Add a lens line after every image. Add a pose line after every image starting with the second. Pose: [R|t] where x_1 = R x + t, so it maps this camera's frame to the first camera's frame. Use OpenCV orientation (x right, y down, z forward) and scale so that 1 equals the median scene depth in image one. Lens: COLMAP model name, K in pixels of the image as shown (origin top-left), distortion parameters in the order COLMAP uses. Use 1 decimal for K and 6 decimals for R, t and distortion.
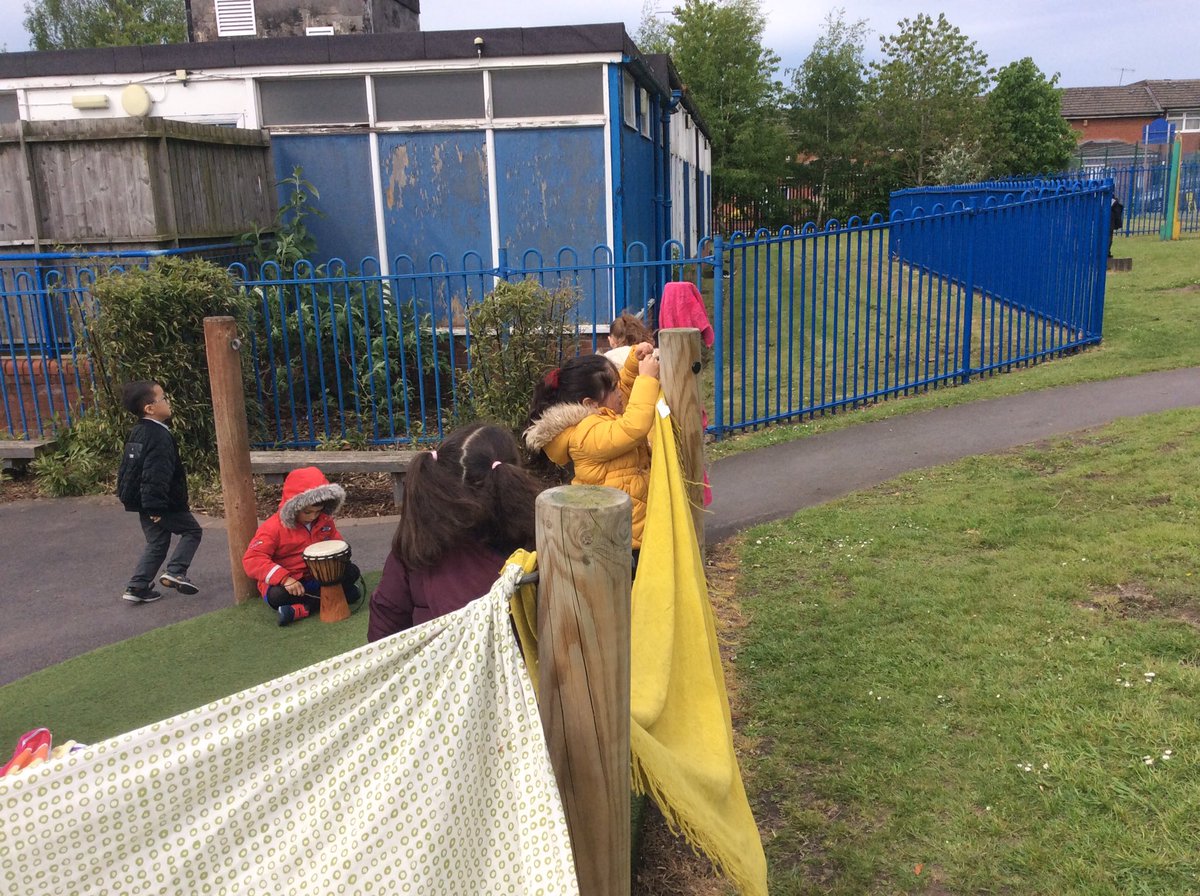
lens RADIAL K [[1054.5, 0, 600.6], [0, 1054.5, 487.2], [0, 0, 1]] dist [0.093692, -0.146143]
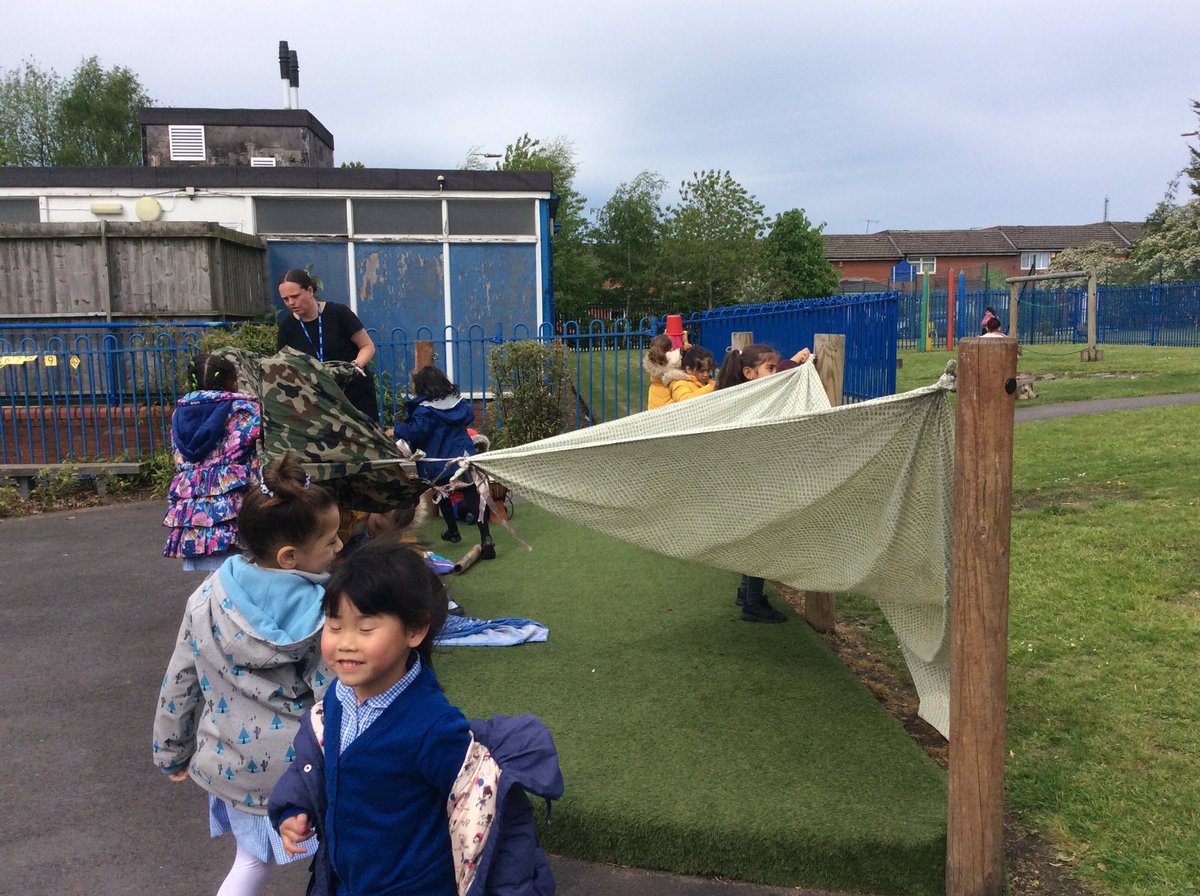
lens RADIAL K [[1031.1, 0, 600.0], [0, 1031.1, 448.0], [0, 0, 1]] dist [0.132699, -0.259096]
pose [[0.982567, -0.000006, 0.185910, -0.151577], [0.026647, 0.989679, -0.140806, 0.092965], [-0.183990, 0.143305, 0.972426, -0.226205]]
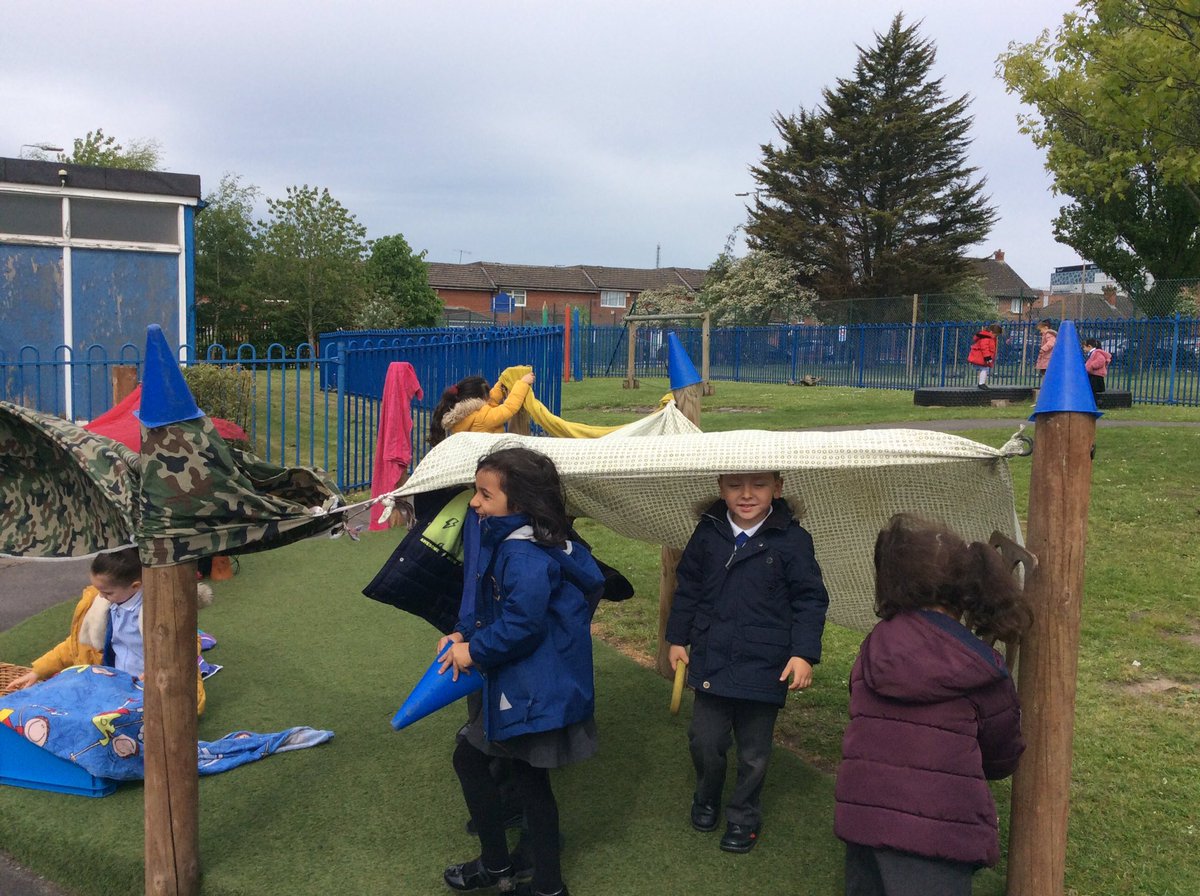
lens RADIAL K [[1050.7, 0, 600.0], [0, 1050.7, 448.0], [0, 0, 1]] dist [0.032204, -0.090540]
pose [[0.840269, 0.002055, 0.542166, -0.227271], [0.089797, 0.985654, -0.142905, 0.078406], [-0.534682, 0.168764, 0.828030, -0.174937]]
